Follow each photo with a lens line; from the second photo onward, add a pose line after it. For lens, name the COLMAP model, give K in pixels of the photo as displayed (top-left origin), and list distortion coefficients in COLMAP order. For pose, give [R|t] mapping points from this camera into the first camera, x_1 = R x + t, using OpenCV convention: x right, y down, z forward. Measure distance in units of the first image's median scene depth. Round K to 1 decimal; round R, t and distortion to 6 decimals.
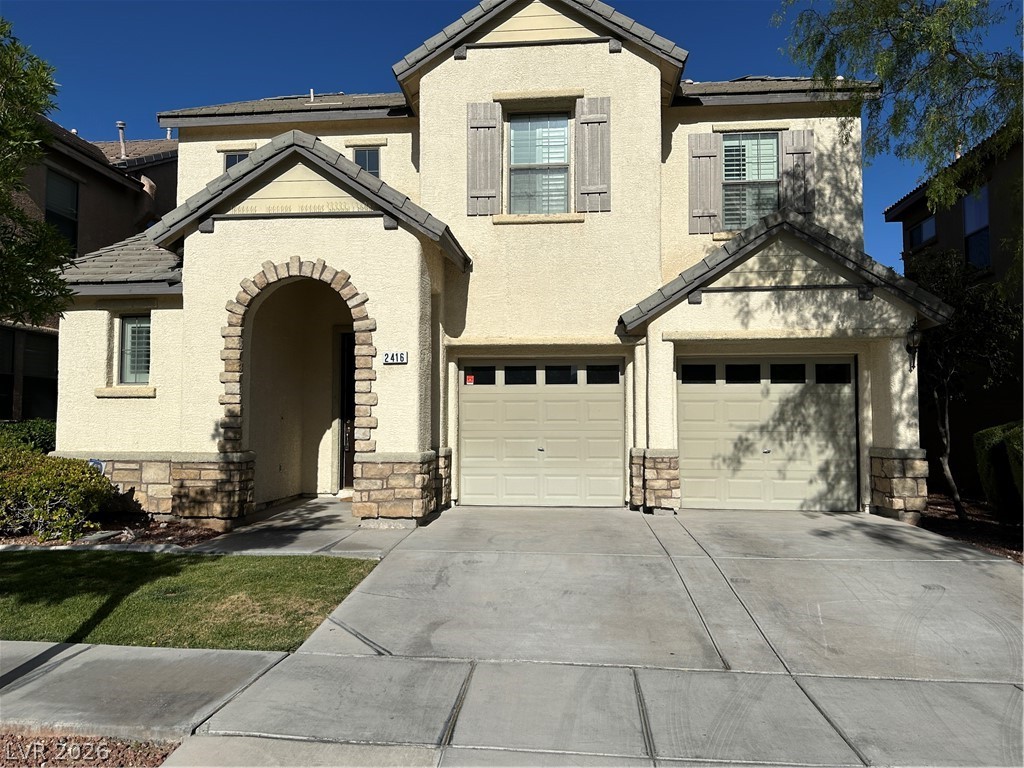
lens RADIAL K [[744.3, 0, 511.0], [0, 744.3, 384.0], [0, 0, 1]] dist [0.047918, -0.008864]
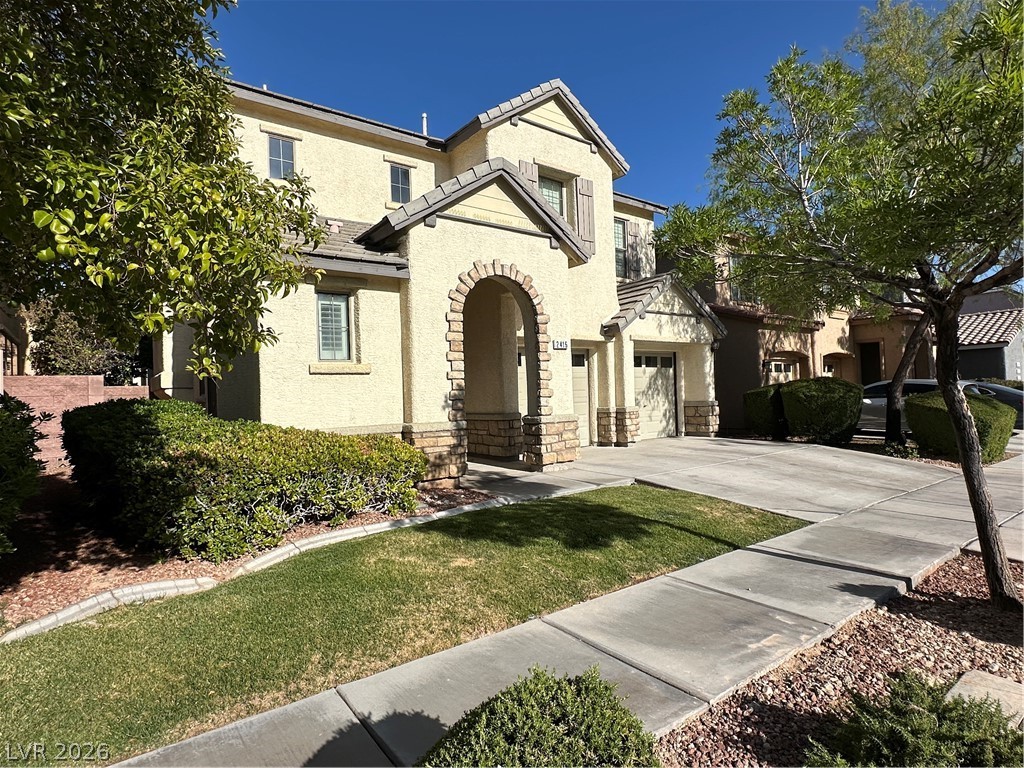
lens RADIAL K [[546.6, 0, 511.3], [0, 546.6, 382.6], [0, 0, 1]] dist [-0.006274, -0.000152]
pose [[0.741878, -0.008595, 0.670479, -0.826236], [-0.007286, 0.999755, 0.020878, 0.012738], [-0.670495, -0.020374, 0.741634, 0.293889]]
